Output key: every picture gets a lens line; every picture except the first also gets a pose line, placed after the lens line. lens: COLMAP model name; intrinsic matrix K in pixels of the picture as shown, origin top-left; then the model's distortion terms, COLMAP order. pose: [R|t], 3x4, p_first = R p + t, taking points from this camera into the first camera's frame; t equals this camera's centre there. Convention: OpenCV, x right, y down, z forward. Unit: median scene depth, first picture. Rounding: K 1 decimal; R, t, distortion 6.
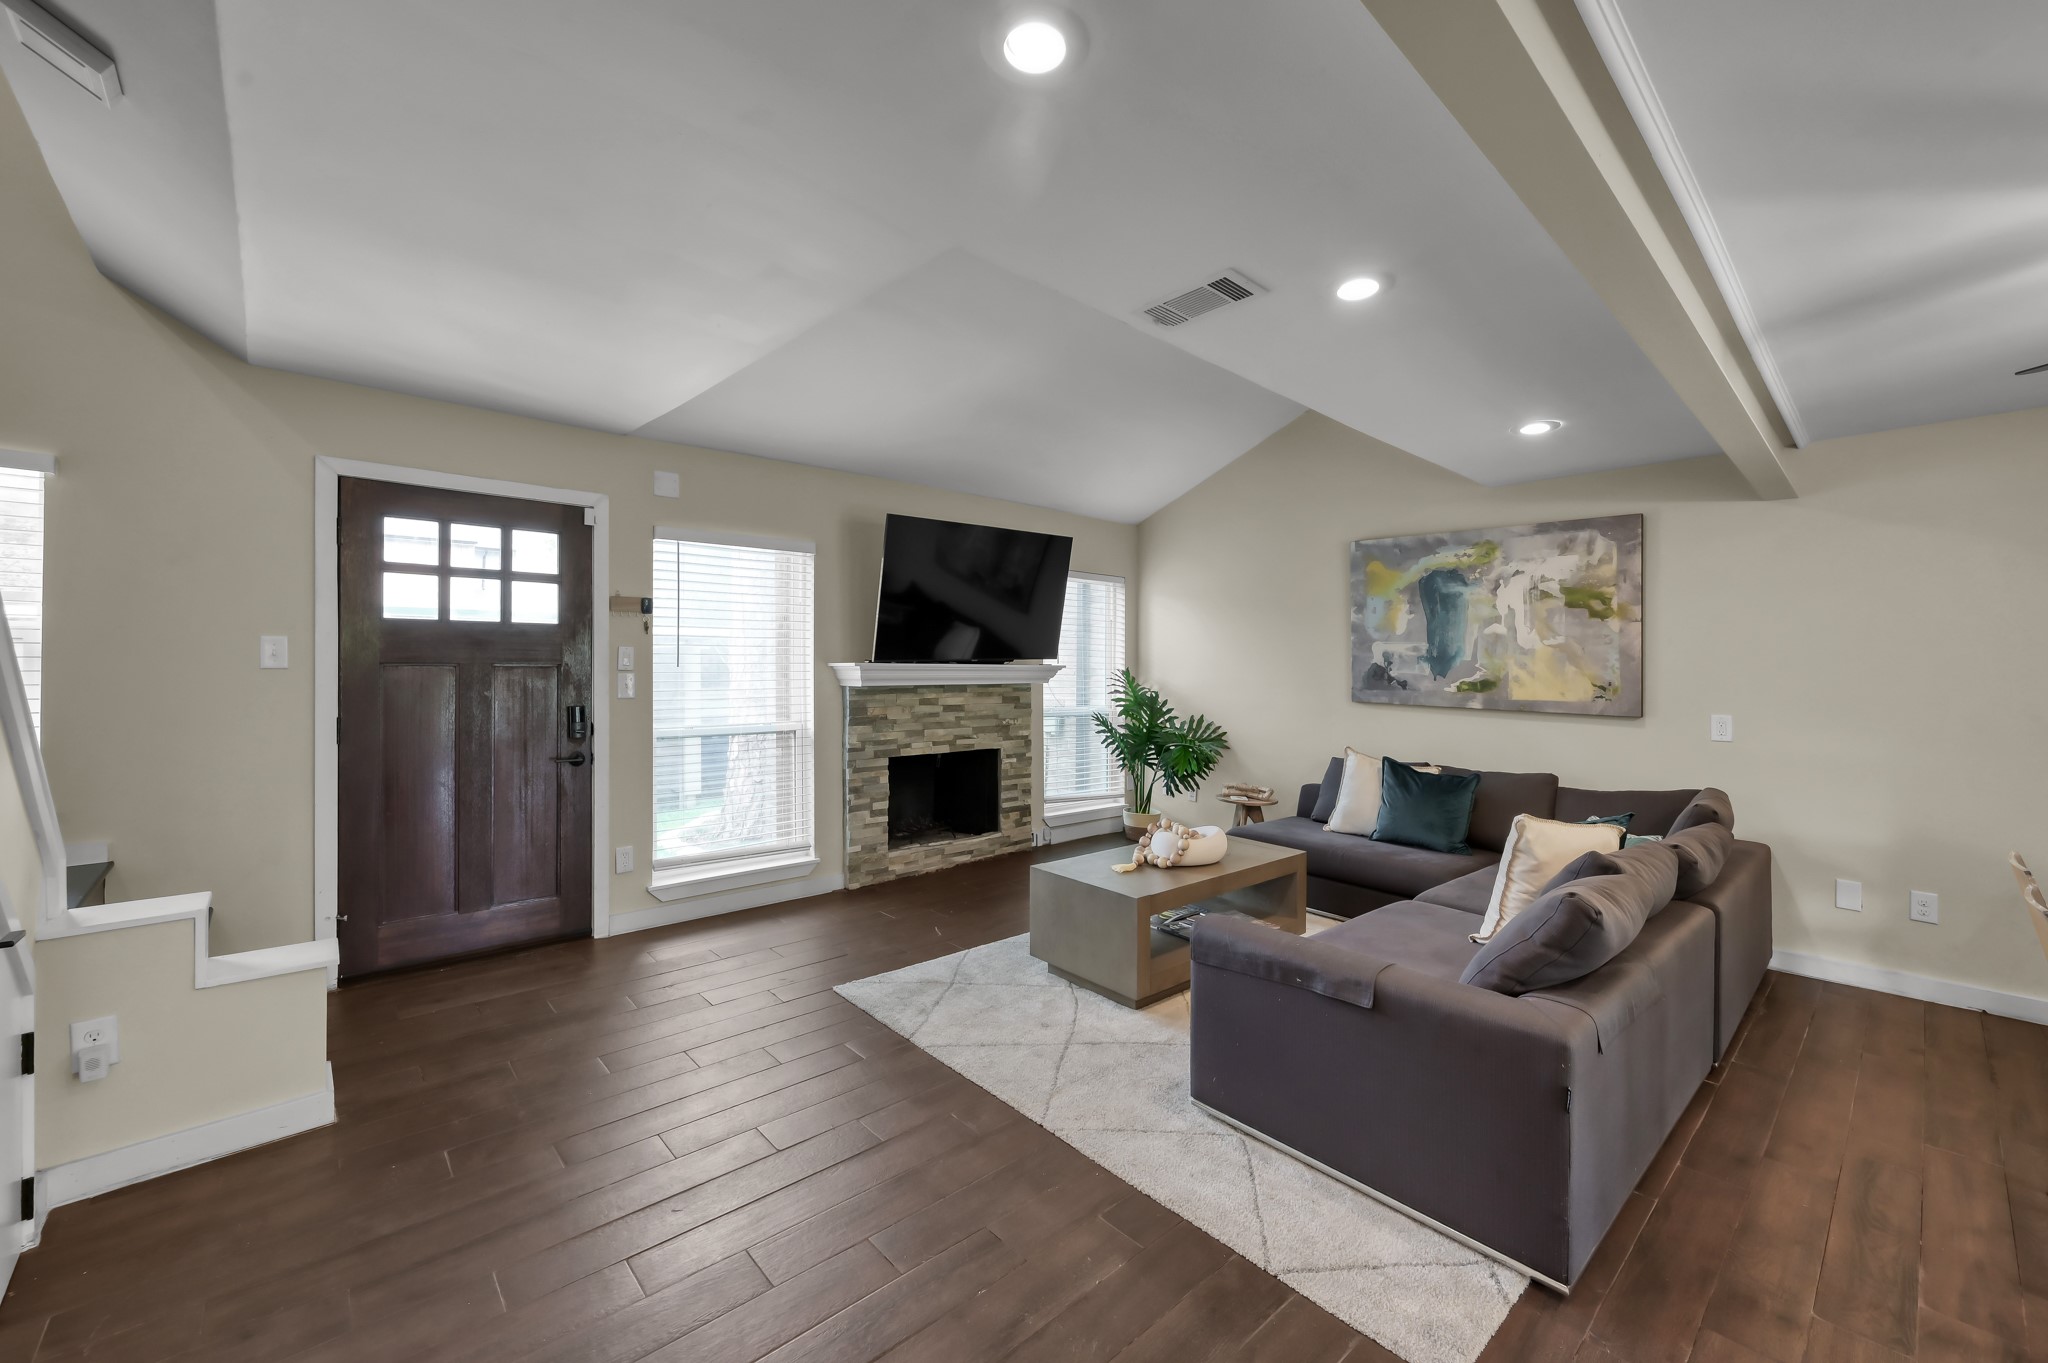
lens RADIAL K [[813.4, 0, 1029.6], [0, 813.4, 669.3], [0, 0, 1]] dist [0.000506, 0.000196]
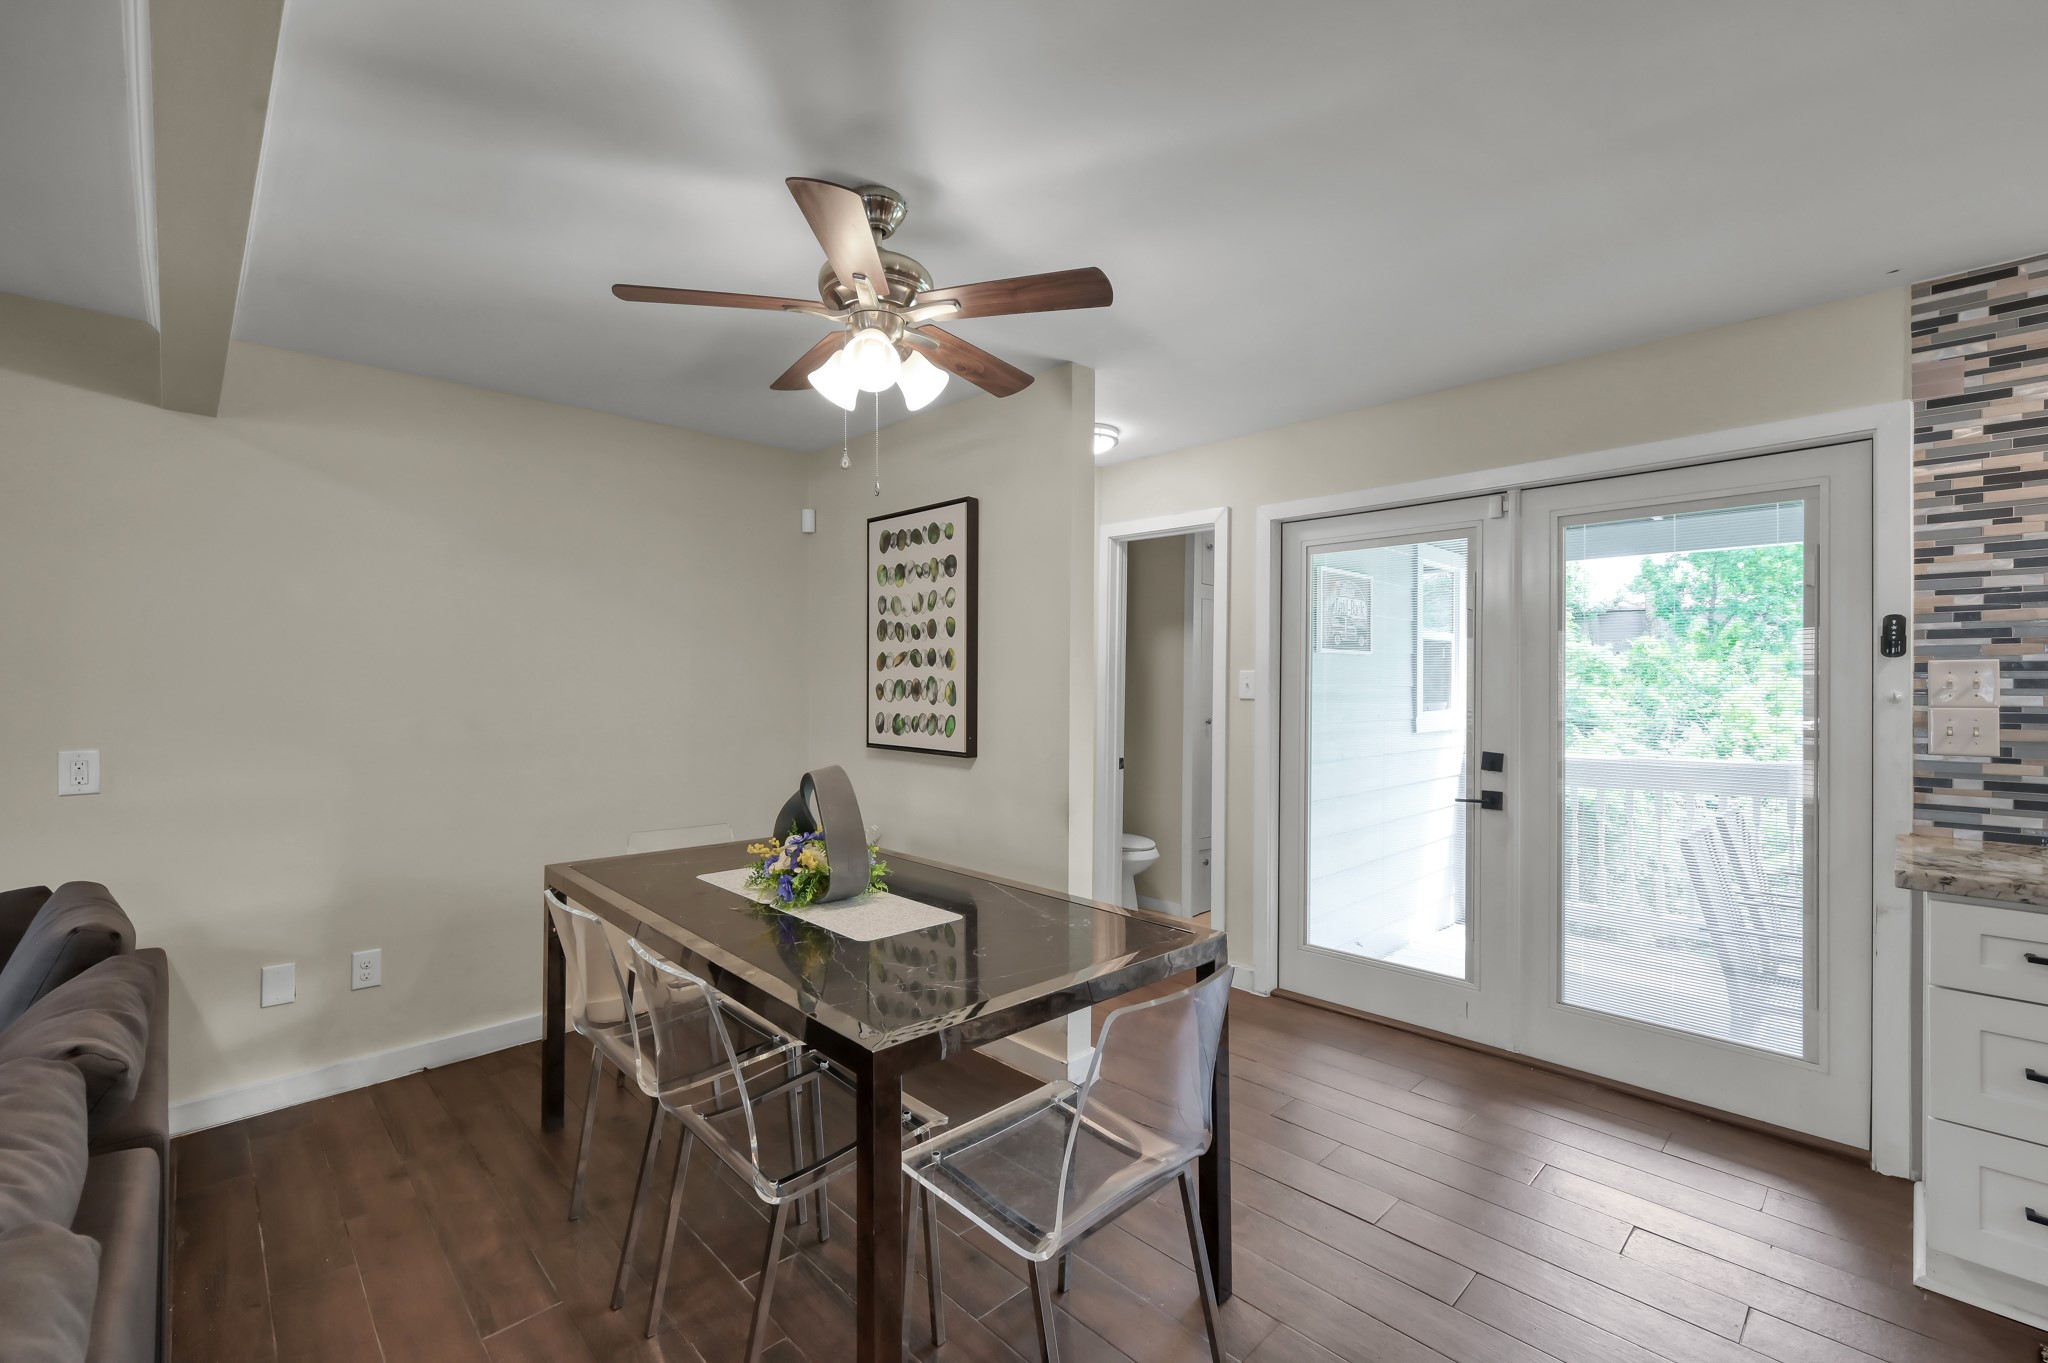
lens RADIAL K [[866.1, 0, 1024.0], [0, 866.1, 681.5], [0, 0, 1]] dist [-0.000990, -0.000219]
pose [[-0.031541, -0.005065, 0.999490, 0.163236], [0.005671, 0.999970, 0.005247, 0.006324], [-0.999486, 0.005833, -0.031512, 0.267130]]
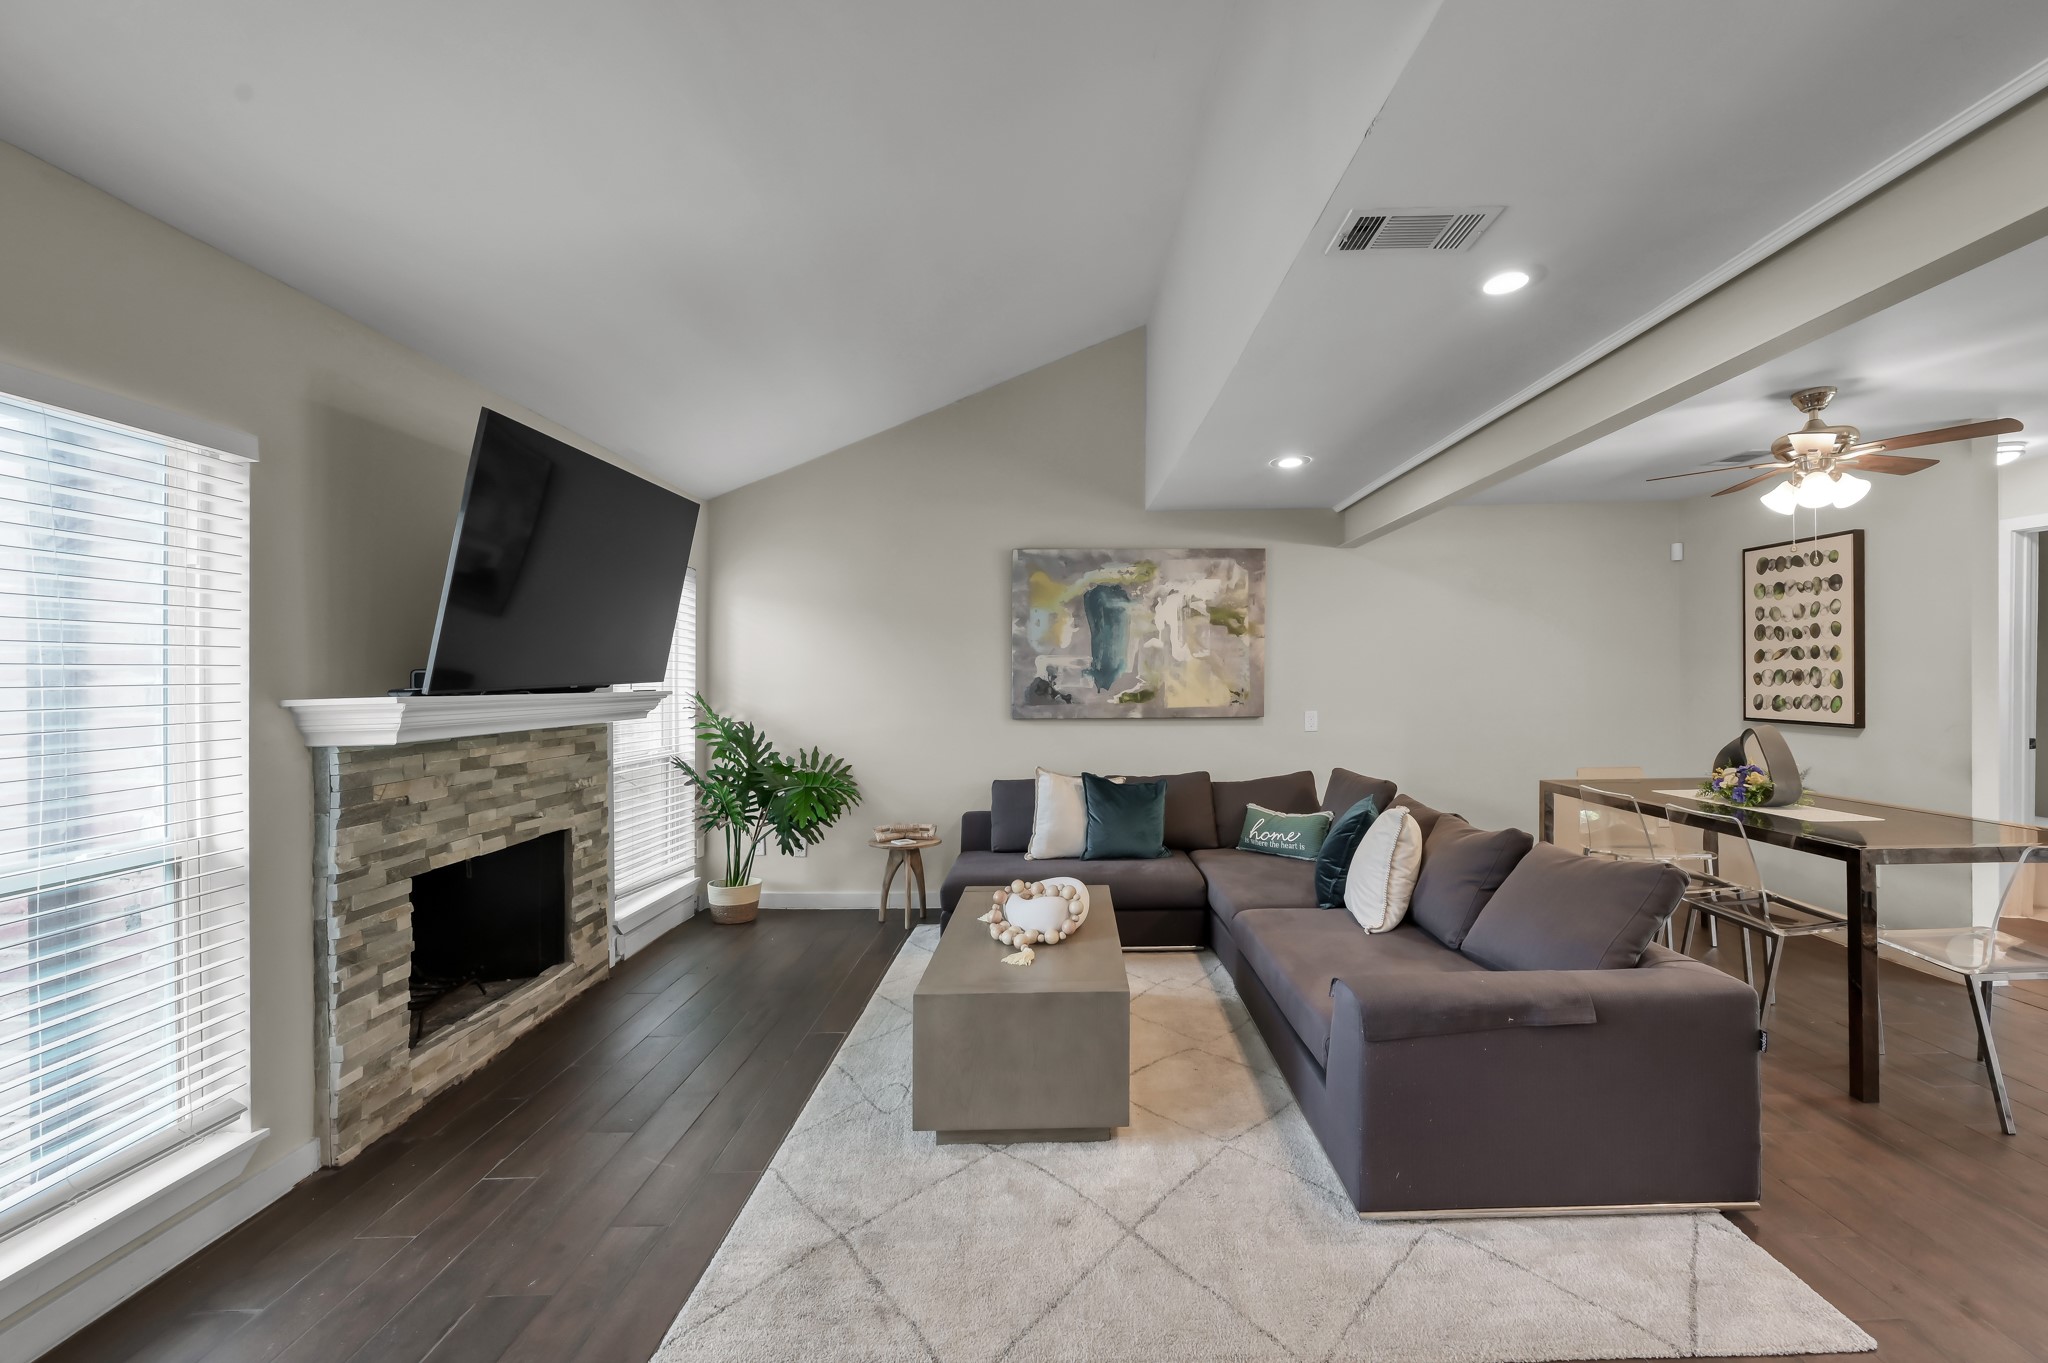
lens RADIAL K [[825.3, 0, 1087.8], [0, 825.3, 683.1], [0, 0, 1]] dist [0.000030, -0.000038]
pose [[0.649956, -0.024996, 0.759560, -0.295971], [0.030386, 0.999514, 0.006892, -0.006289], [-0.759364, 0.018600, 0.650400, 0.334750]]
